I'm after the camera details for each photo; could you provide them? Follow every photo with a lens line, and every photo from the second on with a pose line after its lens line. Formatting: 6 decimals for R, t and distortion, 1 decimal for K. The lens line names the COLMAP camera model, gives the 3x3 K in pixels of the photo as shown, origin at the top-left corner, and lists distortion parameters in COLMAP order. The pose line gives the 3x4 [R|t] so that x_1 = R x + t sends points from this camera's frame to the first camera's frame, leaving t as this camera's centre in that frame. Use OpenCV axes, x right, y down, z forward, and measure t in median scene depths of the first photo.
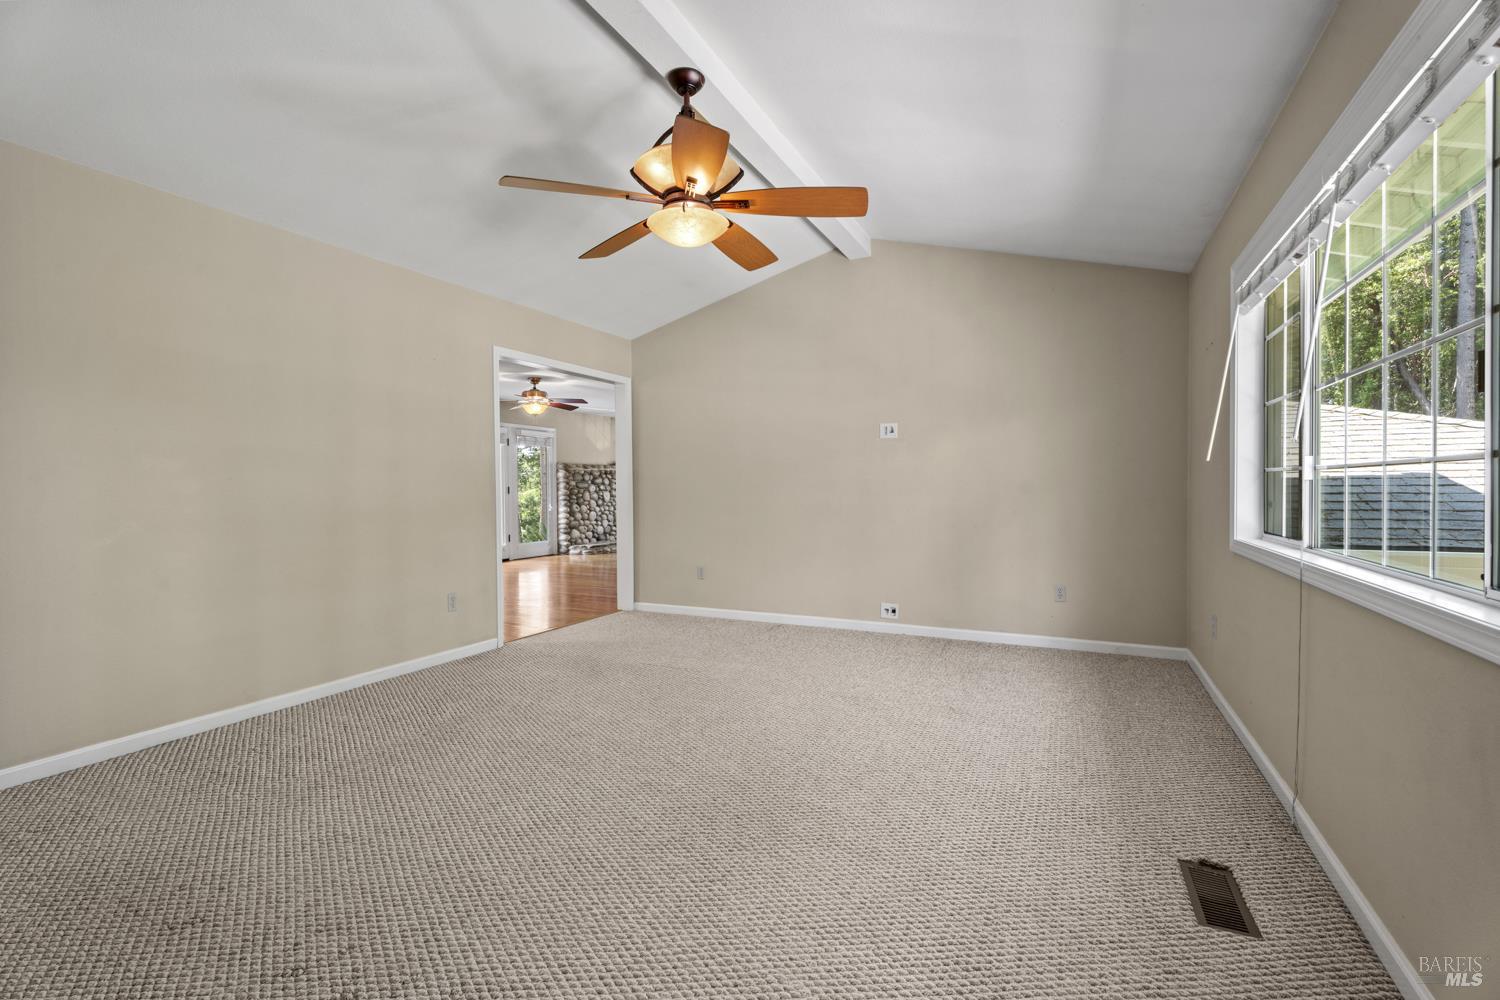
lens RADIAL K [[677.9, 0, 750.0], [0, 677.9, 500.0], [0, 0, 1]] dist [0.001554, 0.000316]
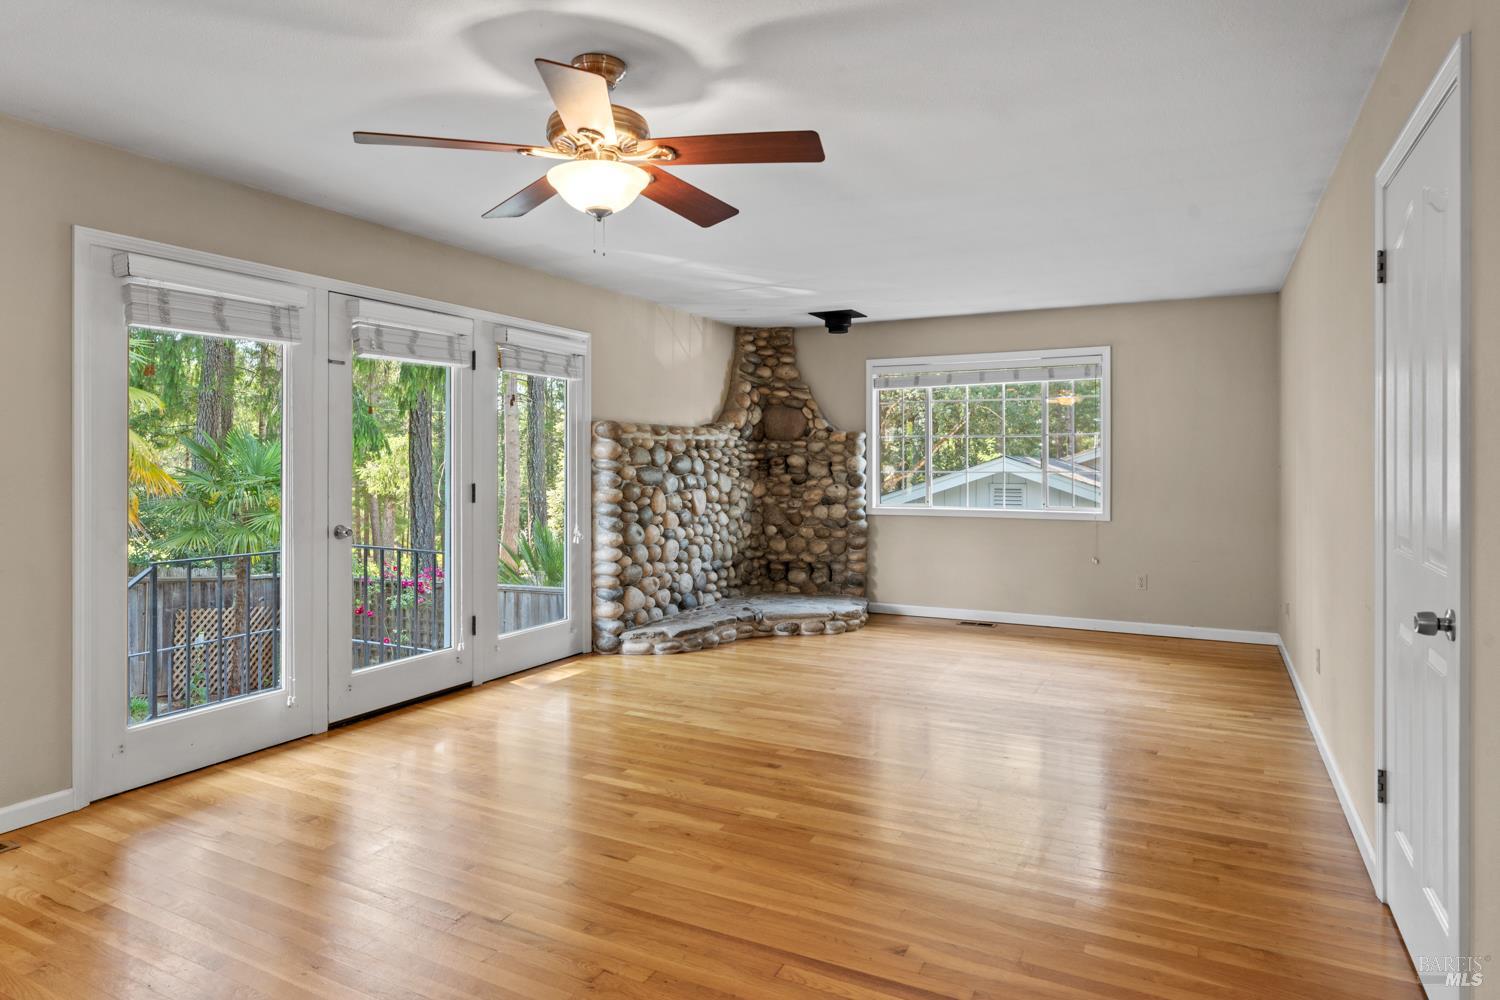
lens RADIAL K [[885.1, 0, 748.6], [0, 885.1, 458.9], [0, 0, 1]] dist [-0.001274, 0.001242]
pose [[0.999666, 0.005670, -0.025216, -0.178014], [-0.006227, 0.999737, -0.022081, -0.021209], [0.025084, 0.022230, 0.999438, 0.479655]]
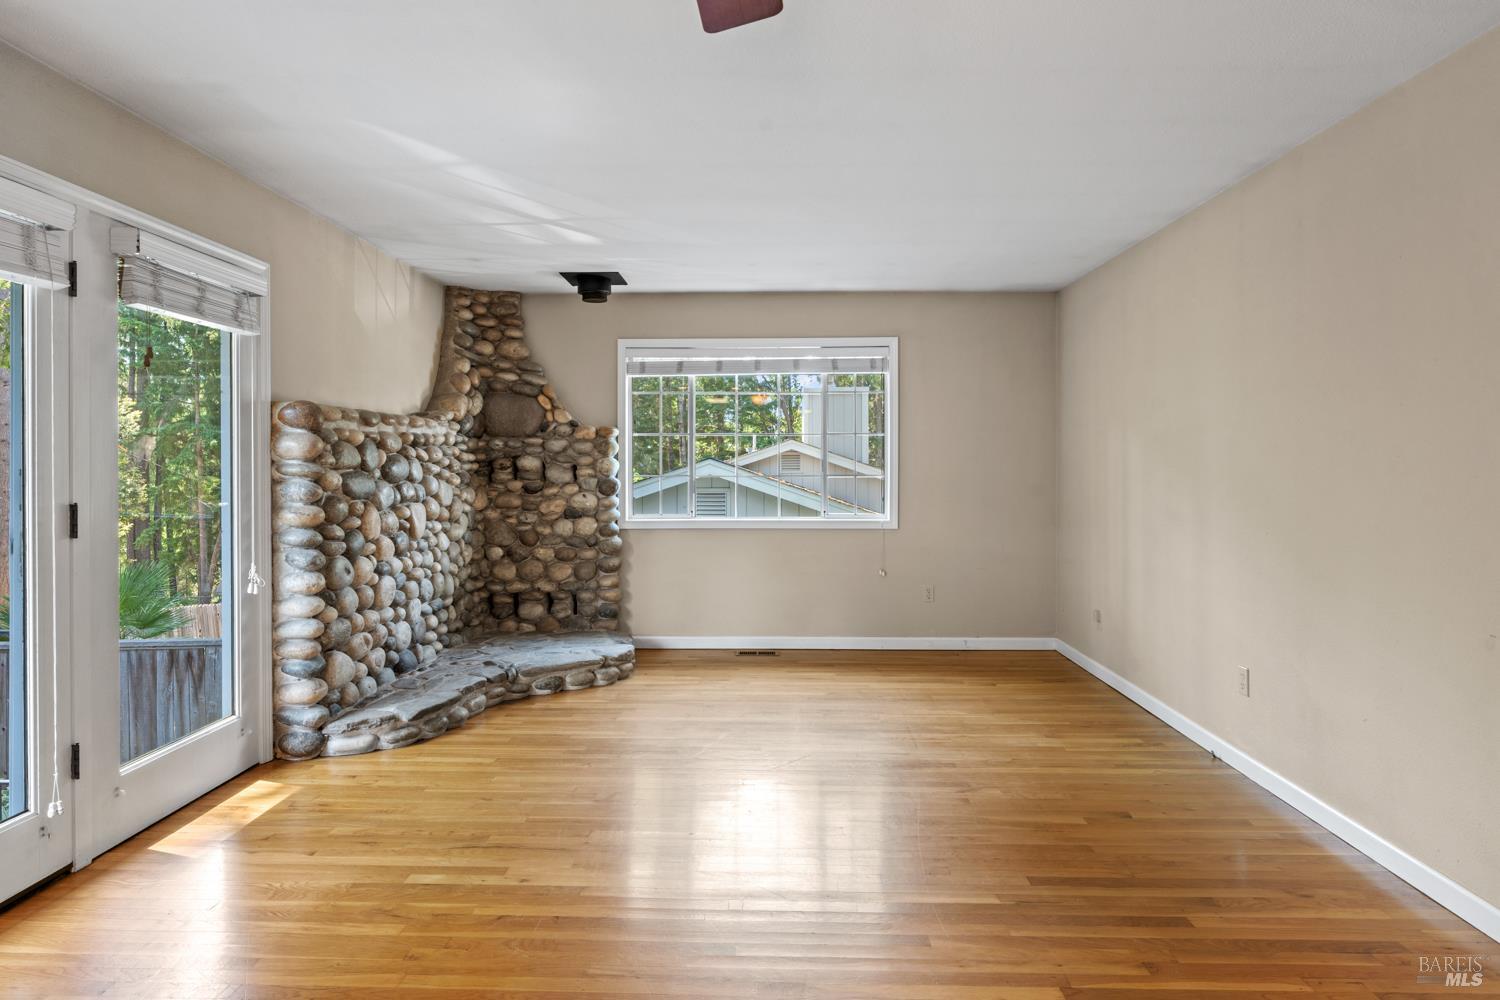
lens RADIAL K [[887.8, 0, 746.1], [0, 887.8, 469.3], [0, 0, 1]] dist [0.001846, 0.004312]
pose [[0.913048, 0.002829, 0.407843, -0.255006], [0.003456, 0.999886, -0.014672, -0.022899], [-0.407838, 0.014806, 0.912934, 0.615301]]
